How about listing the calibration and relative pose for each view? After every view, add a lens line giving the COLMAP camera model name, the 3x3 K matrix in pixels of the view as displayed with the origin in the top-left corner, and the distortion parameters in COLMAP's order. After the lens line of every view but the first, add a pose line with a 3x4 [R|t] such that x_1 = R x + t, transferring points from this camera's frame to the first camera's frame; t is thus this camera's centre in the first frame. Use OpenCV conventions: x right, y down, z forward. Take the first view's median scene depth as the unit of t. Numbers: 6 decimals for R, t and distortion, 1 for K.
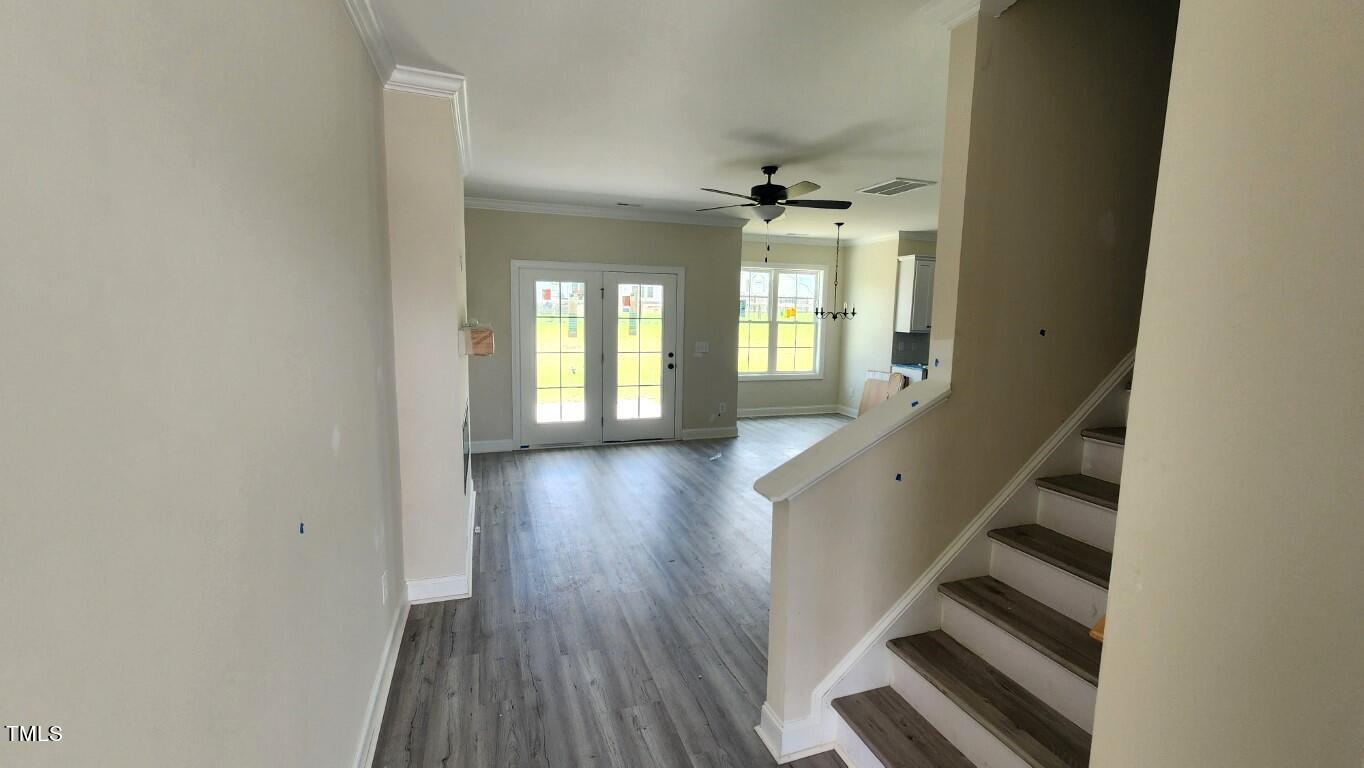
lens RADIAL K [[557.7, 0, 686.5], [0, 557.7, 386.5], [0, 0, 1]] dist [0.003034, 0.000995]
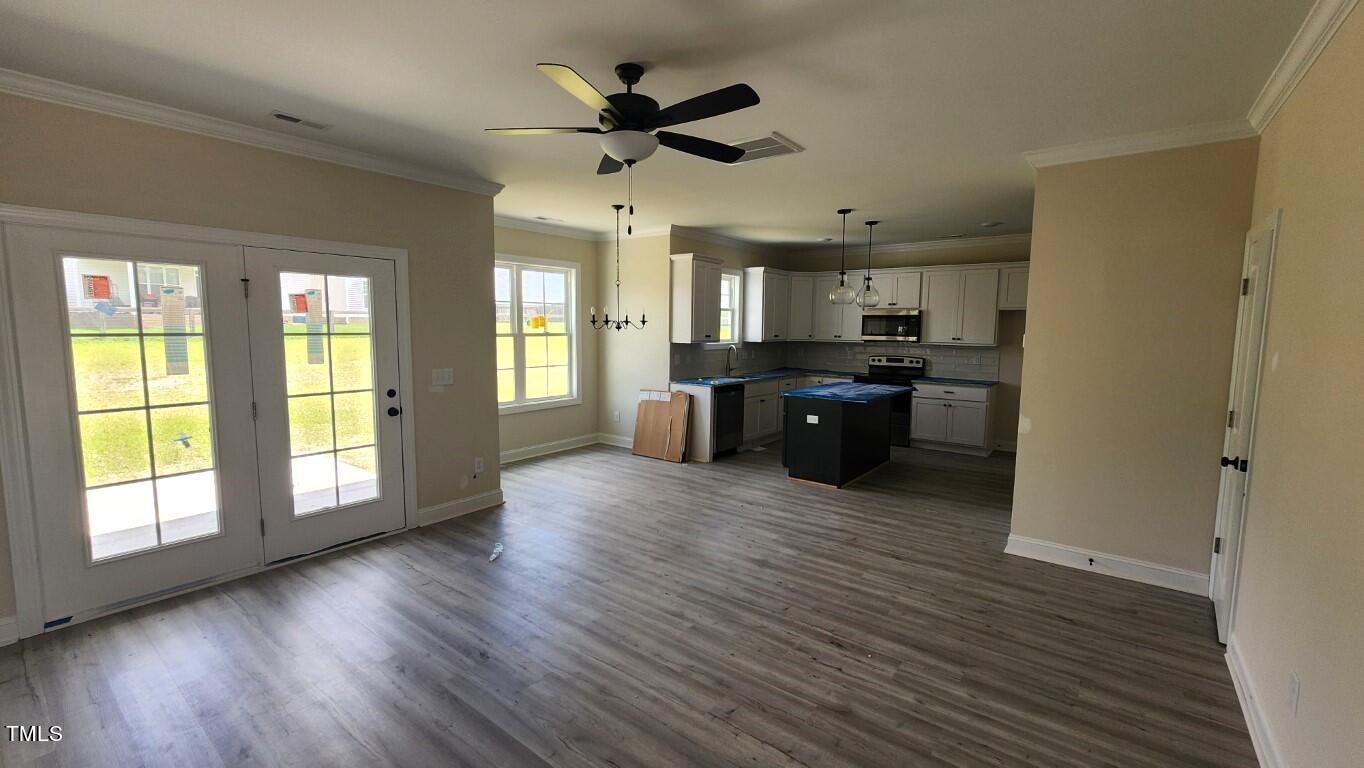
lens RADIAL K [[557.7, 0, 674.6], [0, 557.7, 385.6], [0, 0, 1]] dist [0.003034, 0.000995]
pose [[0.847770, -0.068031, 0.525983, -0.084790], [0.076804, 0.997033, 0.005166, -0.043176], [-0.524773, 0.036018, 0.850480, 0.316283]]
